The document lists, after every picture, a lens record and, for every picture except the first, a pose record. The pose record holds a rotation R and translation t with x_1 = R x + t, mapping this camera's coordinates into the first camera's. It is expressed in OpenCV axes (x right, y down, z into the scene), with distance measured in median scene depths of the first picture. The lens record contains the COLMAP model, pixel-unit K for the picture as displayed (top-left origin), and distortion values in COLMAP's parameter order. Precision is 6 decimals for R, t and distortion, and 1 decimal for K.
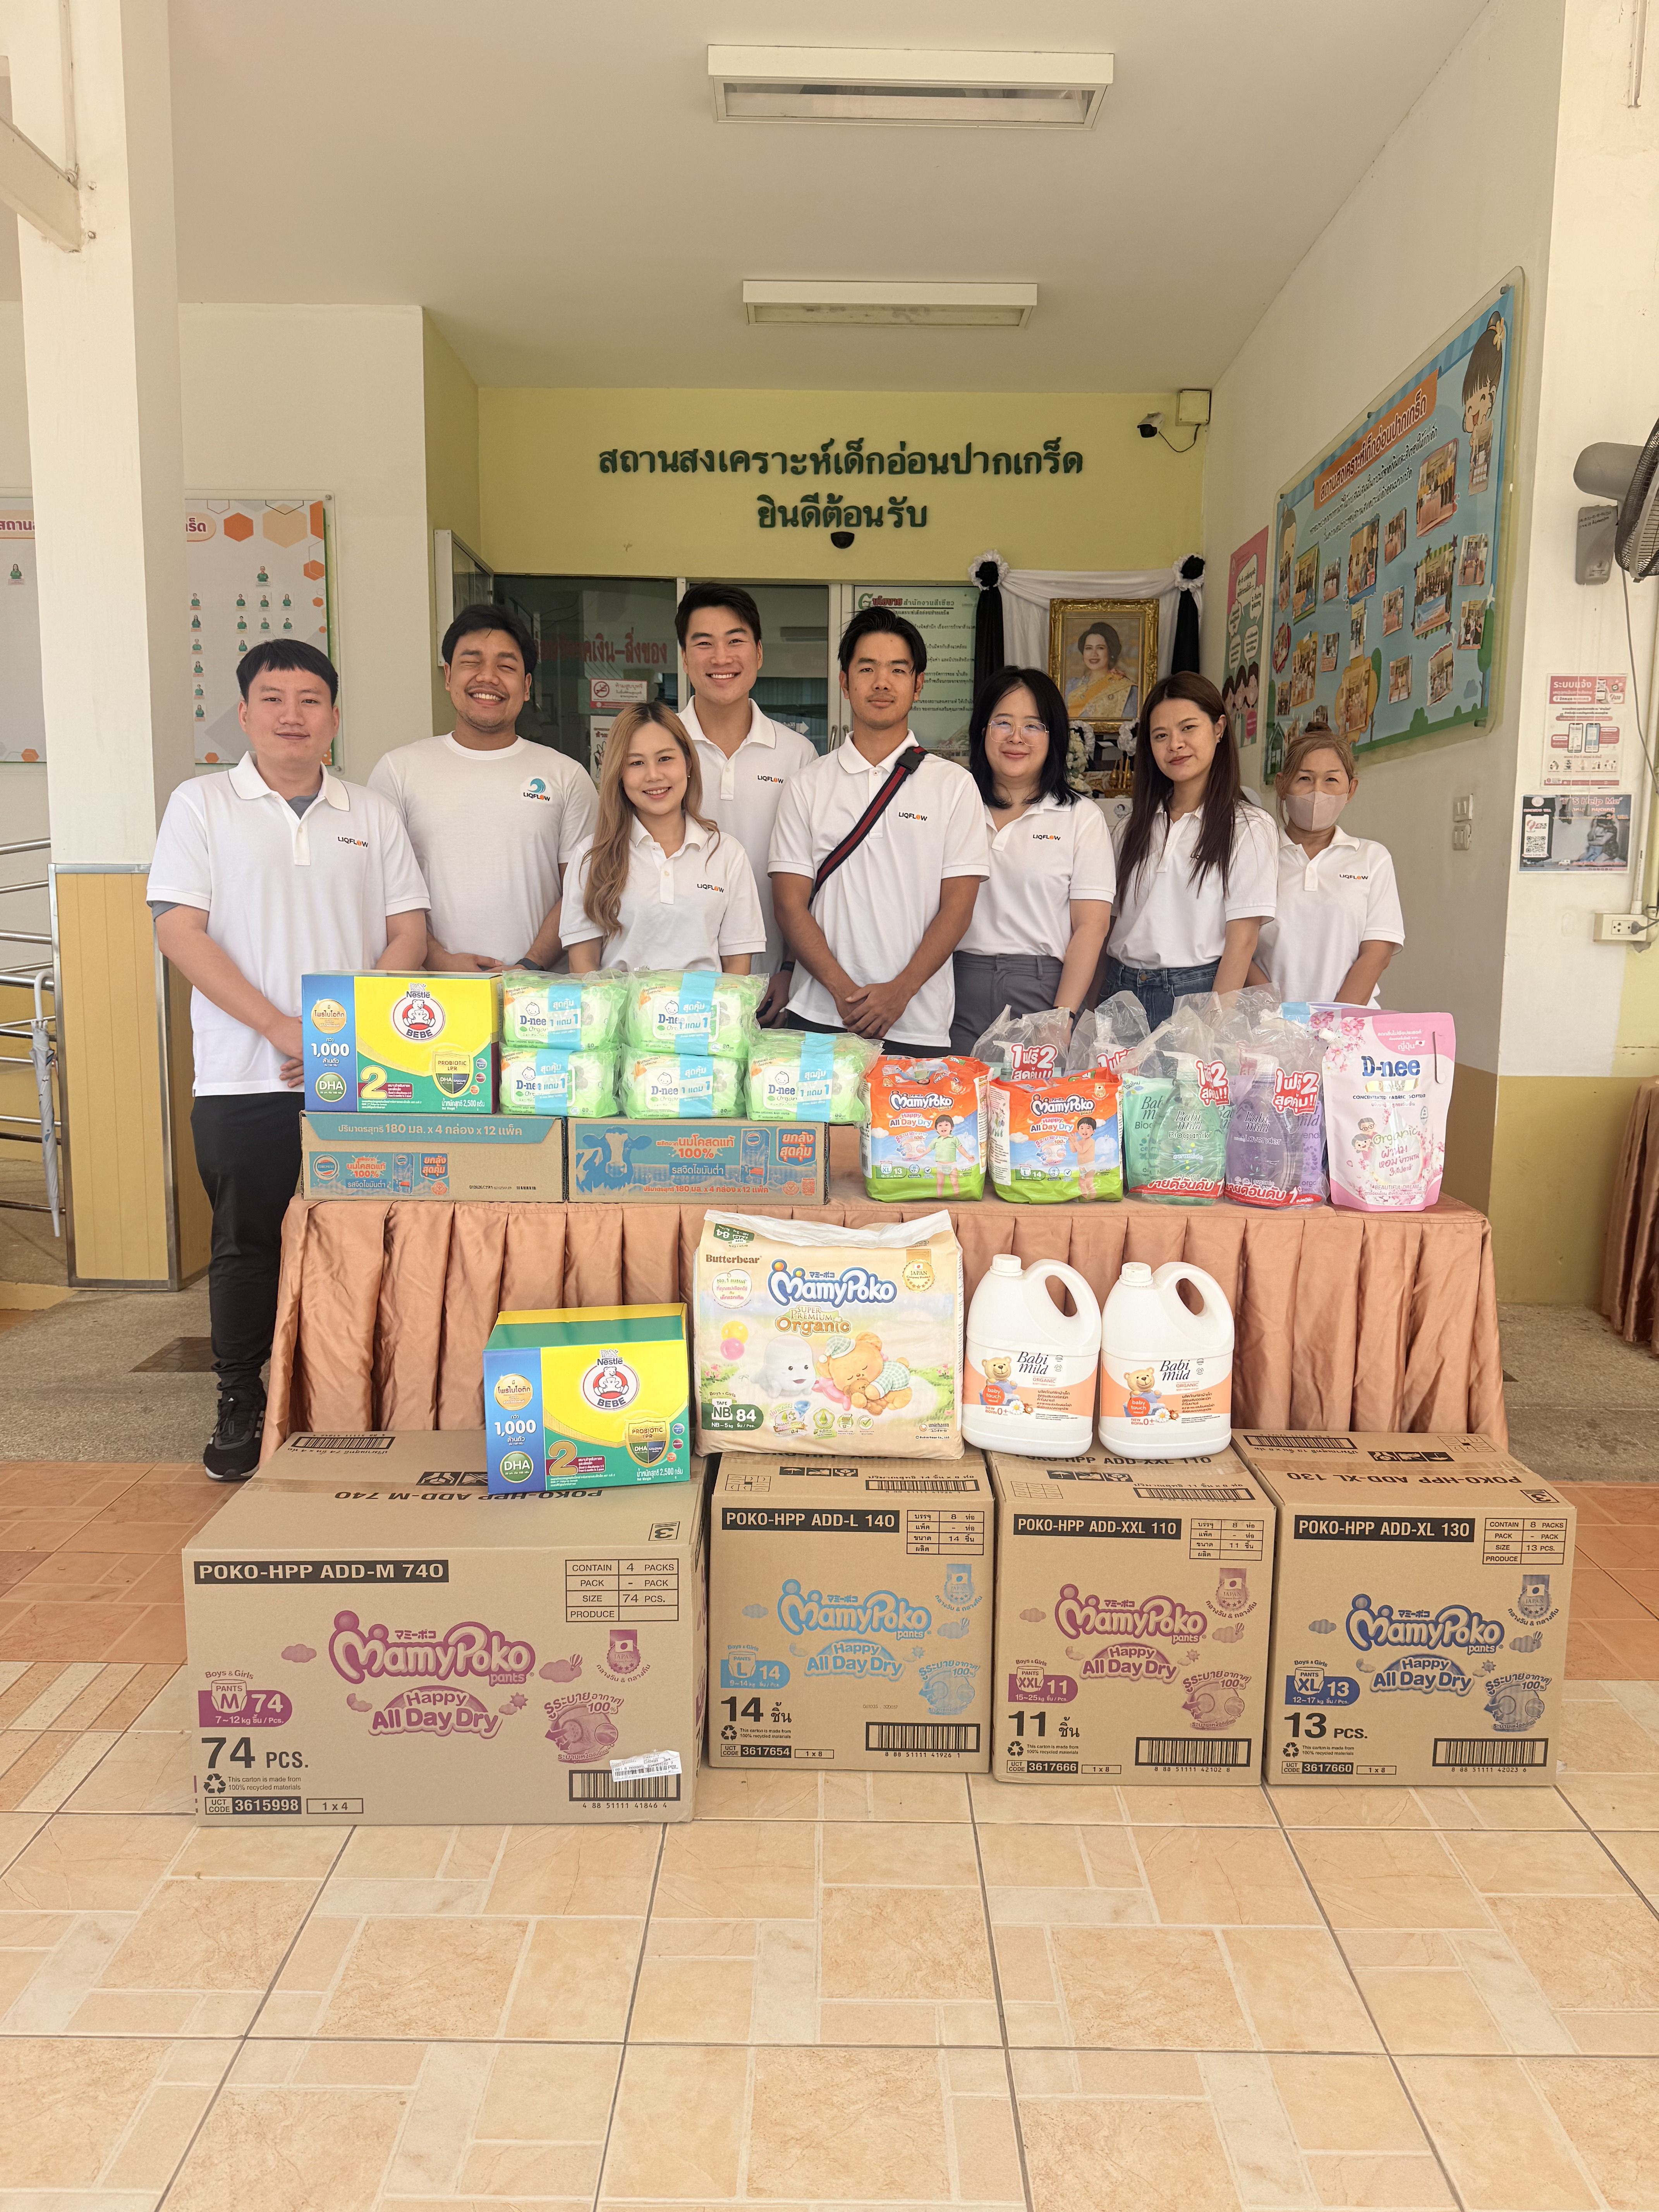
lens RADIAL K [[1538.5, 0, 829.5], [0, 1538.5, 1106.0], [0, 0, 1]] dist [0.132826, -0.232376]
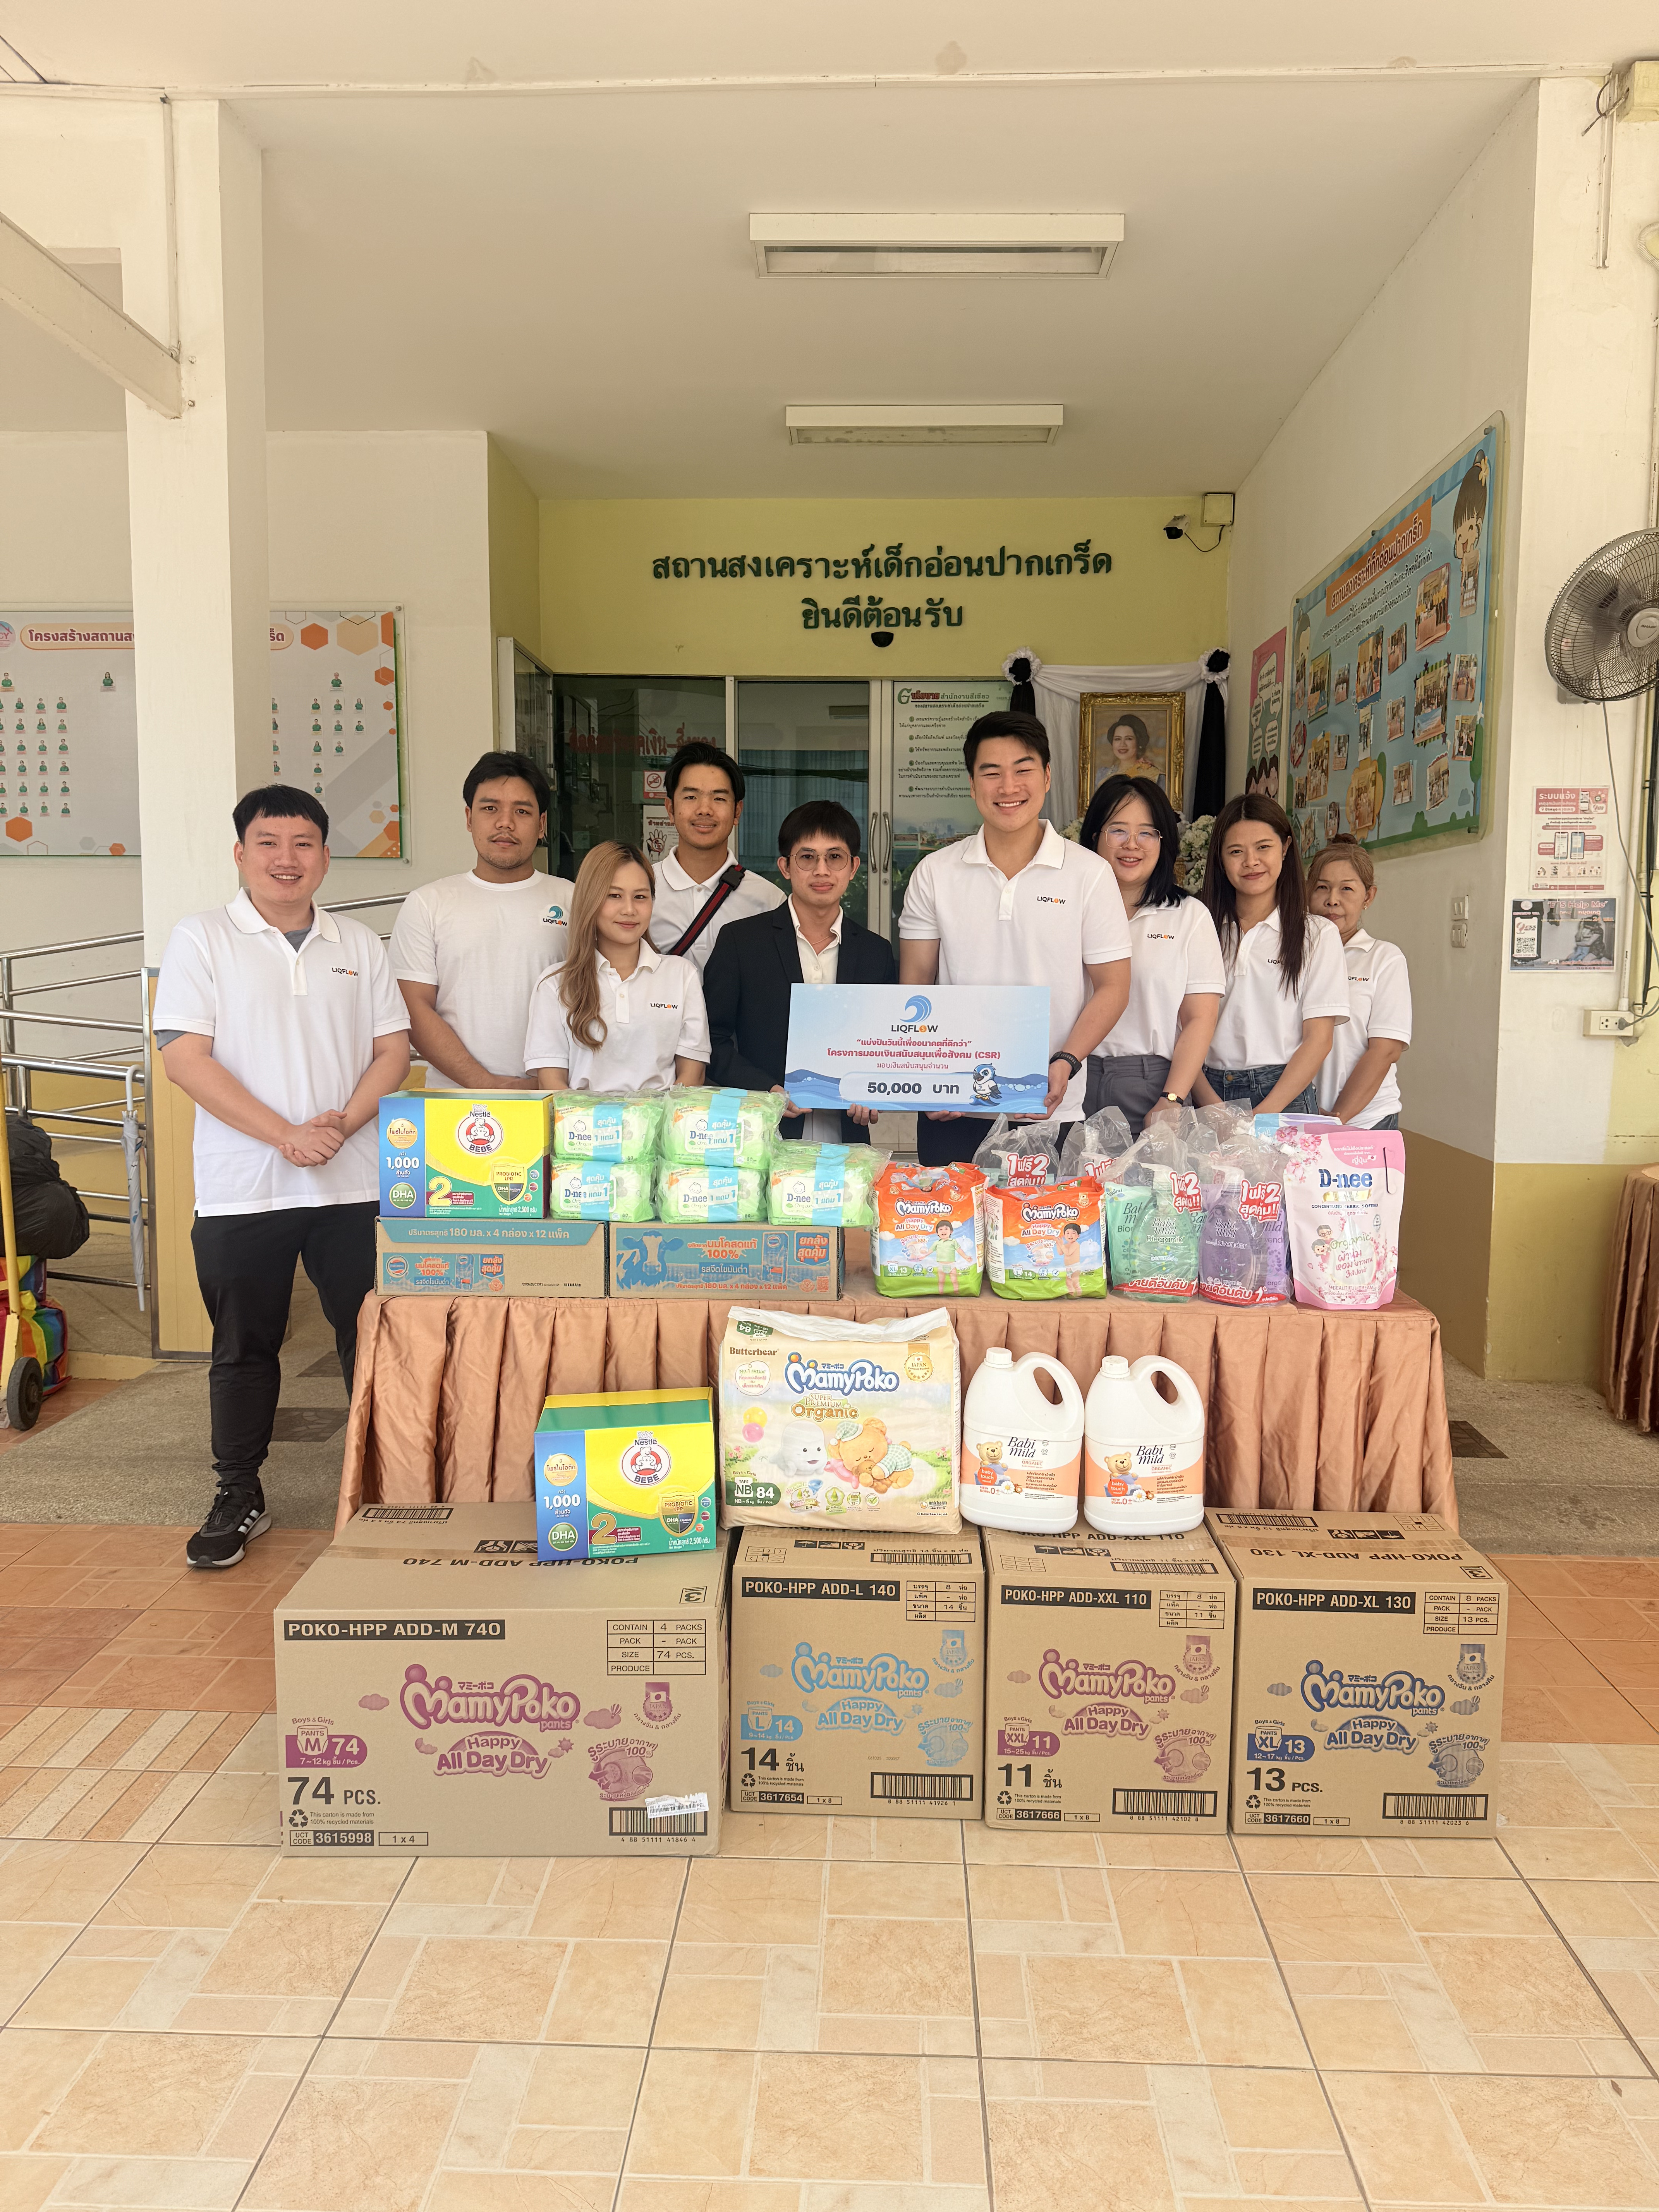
lens RADIAL K [[1536.2, 0, 833.8], [0, 1536.2, 1098.6], [0, 0, 1]] dist [0.143617, -0.266908]
pose [[0.999486, -0.000902, -0.032031, 0.029705], [-0.000363, 0.999221, -0.039463, -0.037786], [0.032041, 0.039455, 0.998707, -0.120650]]
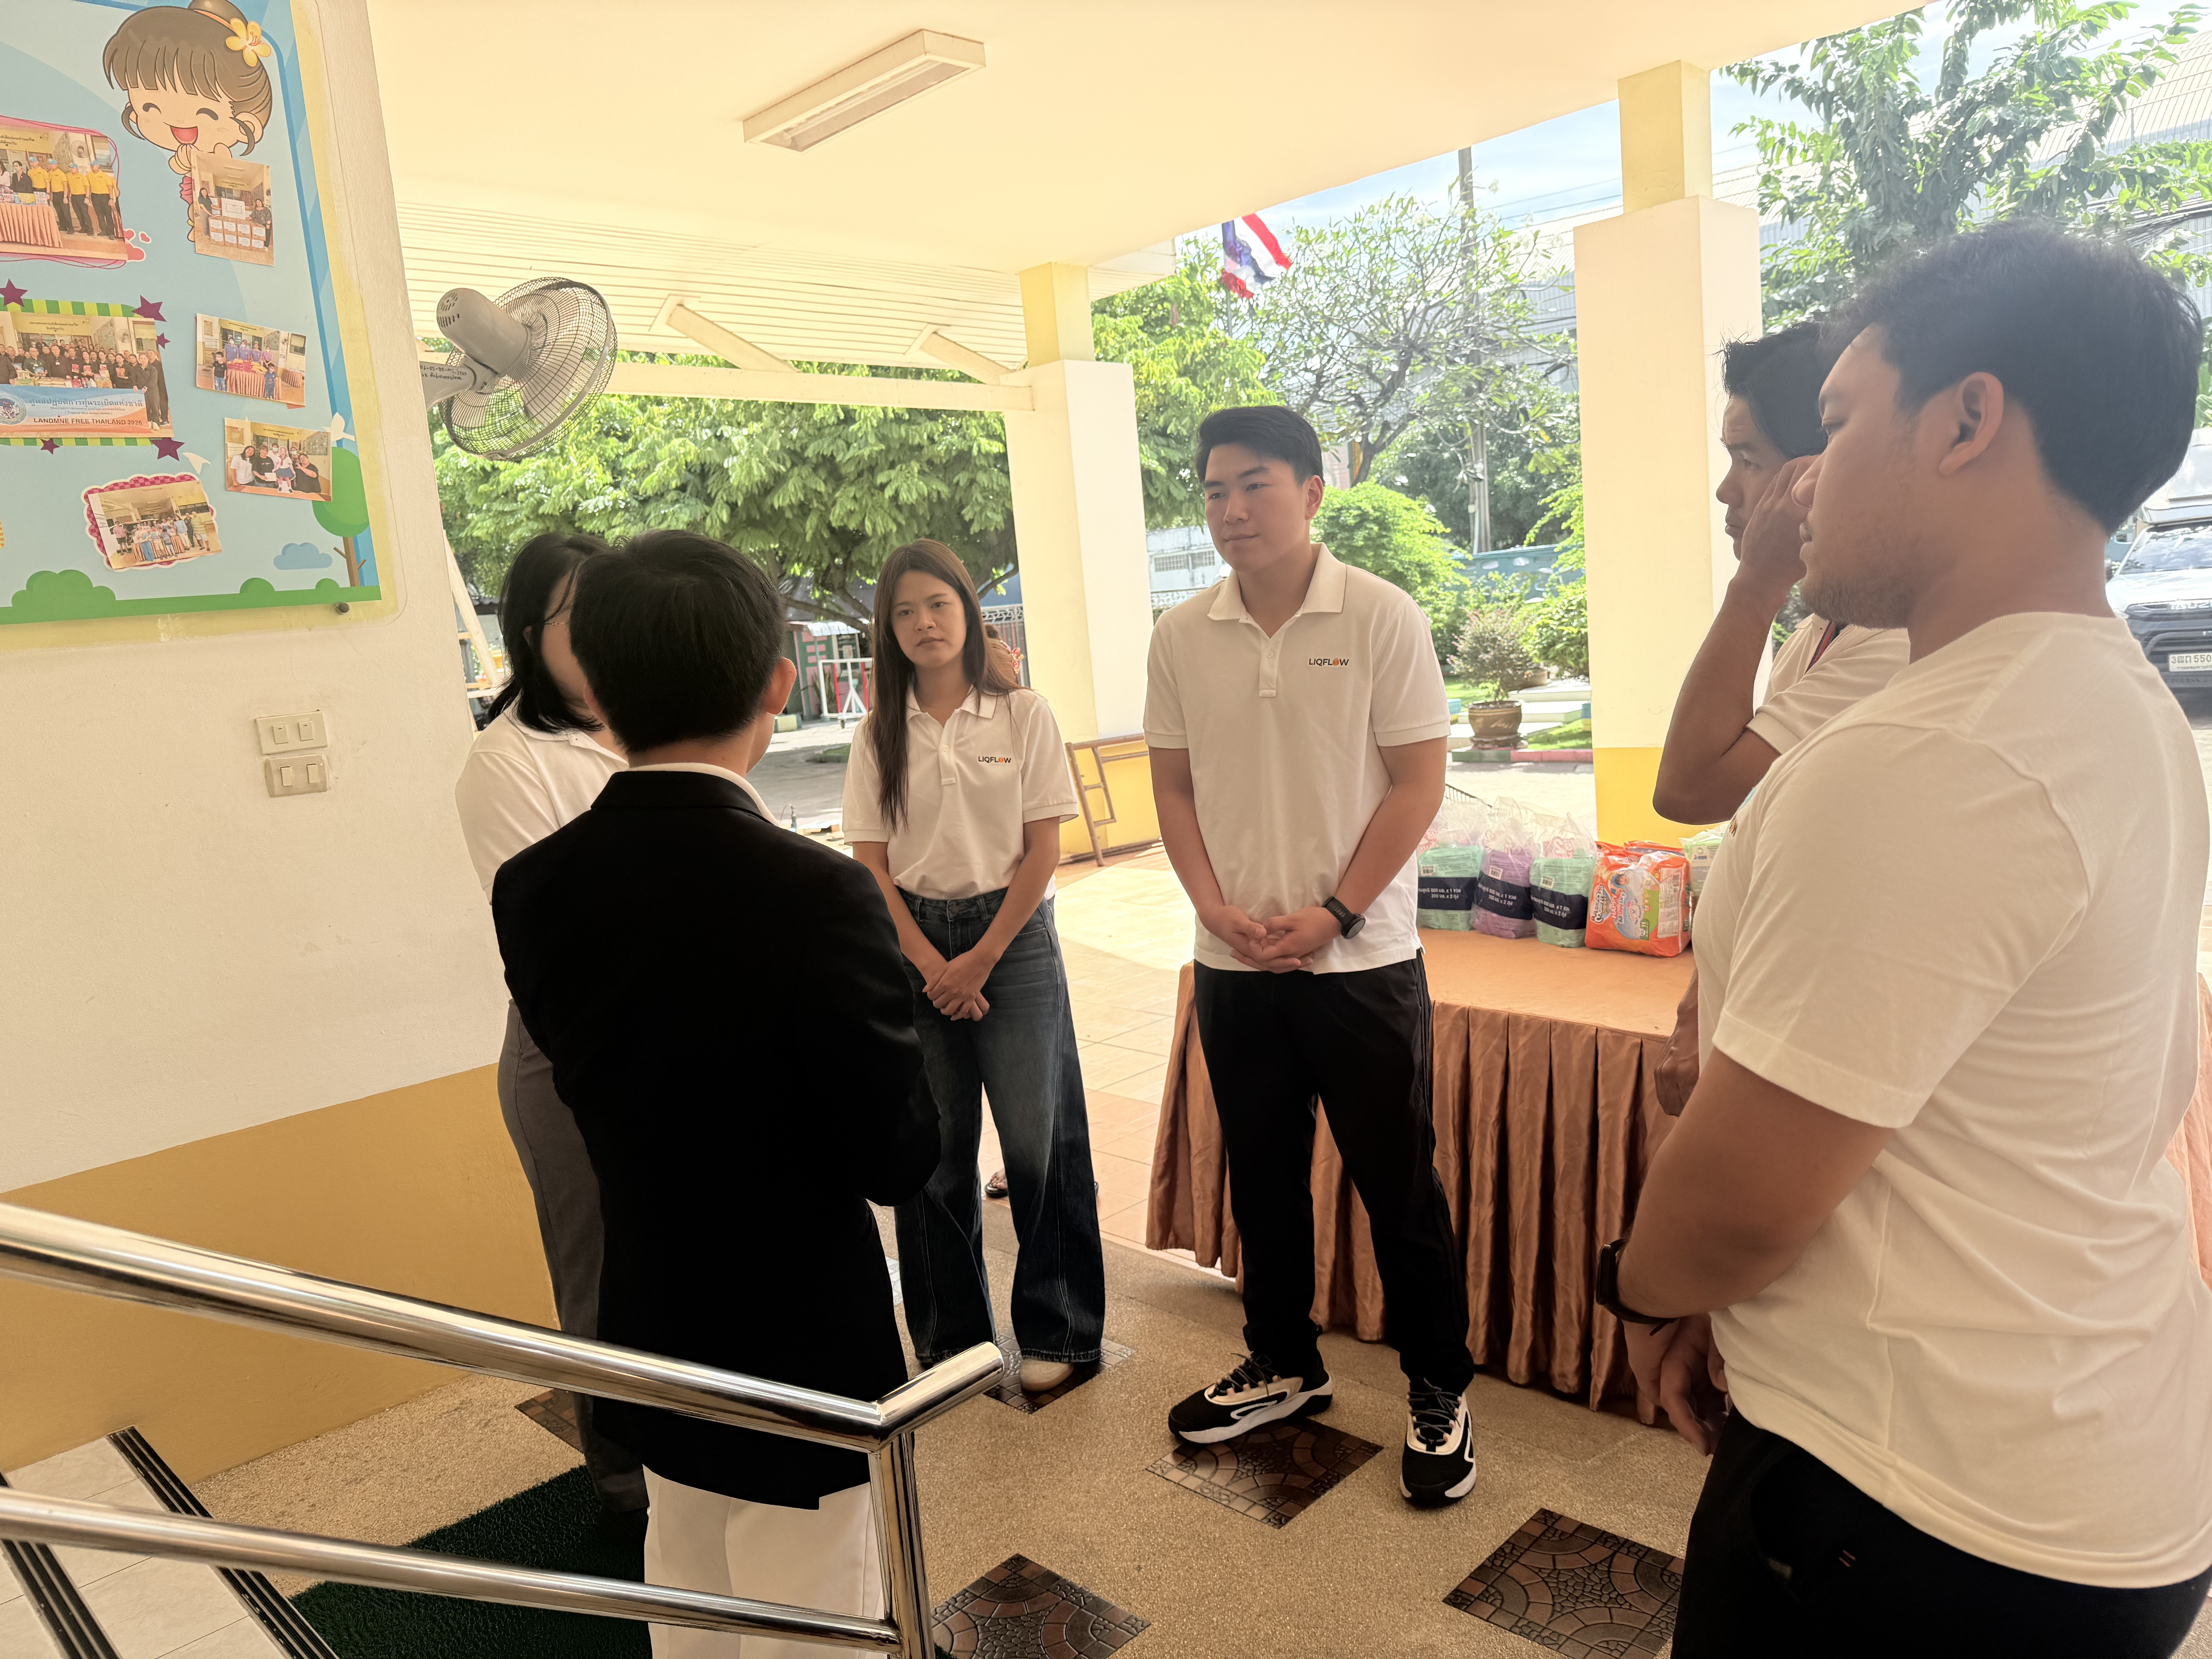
lens RADIAL K [[1561.2, 0, 1086.7], [0, 1561.2, 830.0], [0, 0, 1]] dist [0.016499, -0.025438]
pose [[-0.706189, -0.050451, 0.706224, -0.582234], [0.171429, 0.955596, 0.239686, -0.479725], [-0.686957, 0.290331, -0.666182, 2.336431]]
